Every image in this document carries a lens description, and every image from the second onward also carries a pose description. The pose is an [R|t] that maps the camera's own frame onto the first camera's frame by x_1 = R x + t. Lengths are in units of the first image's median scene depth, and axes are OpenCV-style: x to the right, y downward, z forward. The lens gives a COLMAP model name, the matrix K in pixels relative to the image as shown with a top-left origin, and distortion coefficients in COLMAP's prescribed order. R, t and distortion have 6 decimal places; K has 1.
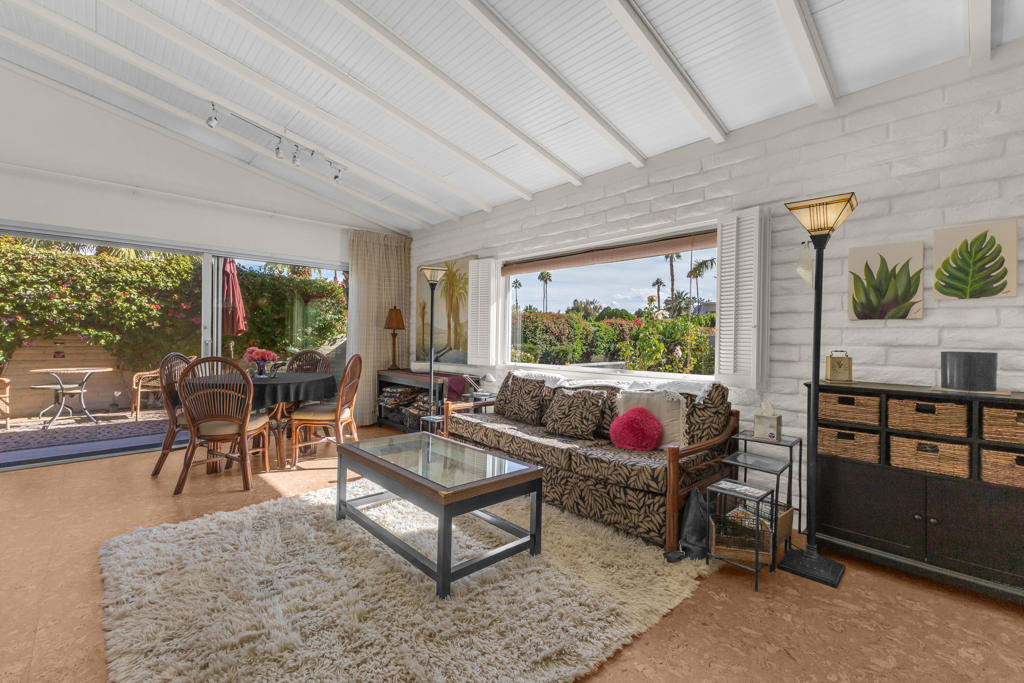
lens RADIAL K [[435.2, 0, 512.5], [0, 435.2, 335.7], [0, 0, 1]] dist [0.004970, -0.002326]
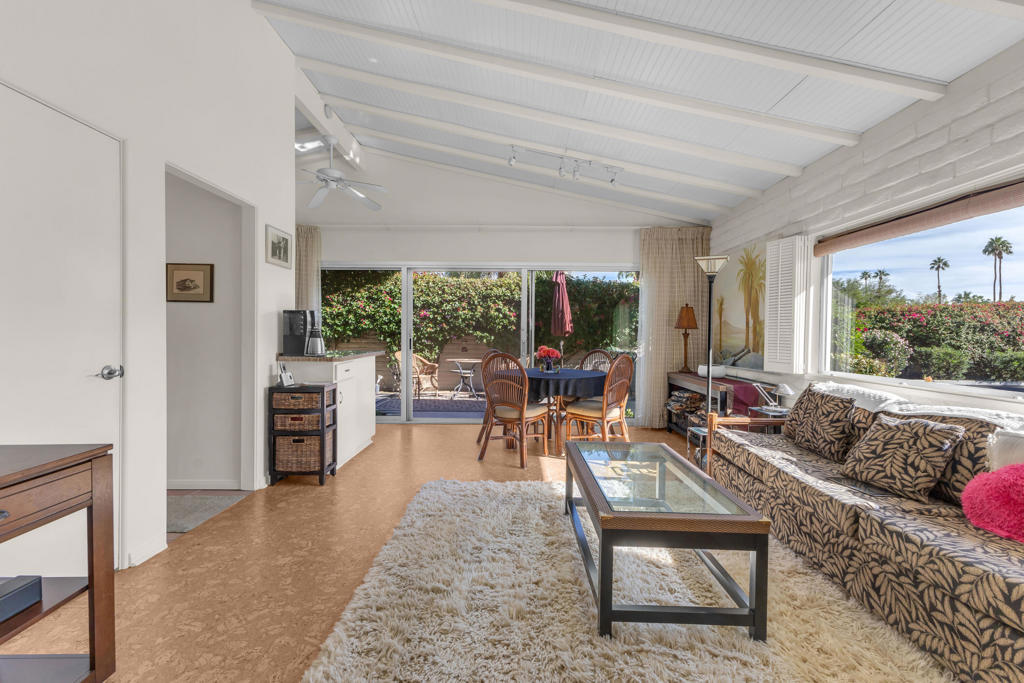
lens RADIAL K [[435.2, 0, 517.1], [0, 435.2, 335.1], [0, 0, 1]] dist [0.004970, -0.002326]
pose [[0.723144, -0.003692, -0.690688, 0.136603], [0.001357, 0.999991, -0.003925, 0.002200], [0.690696, 0.001901, 0.723142, 0.106158]]
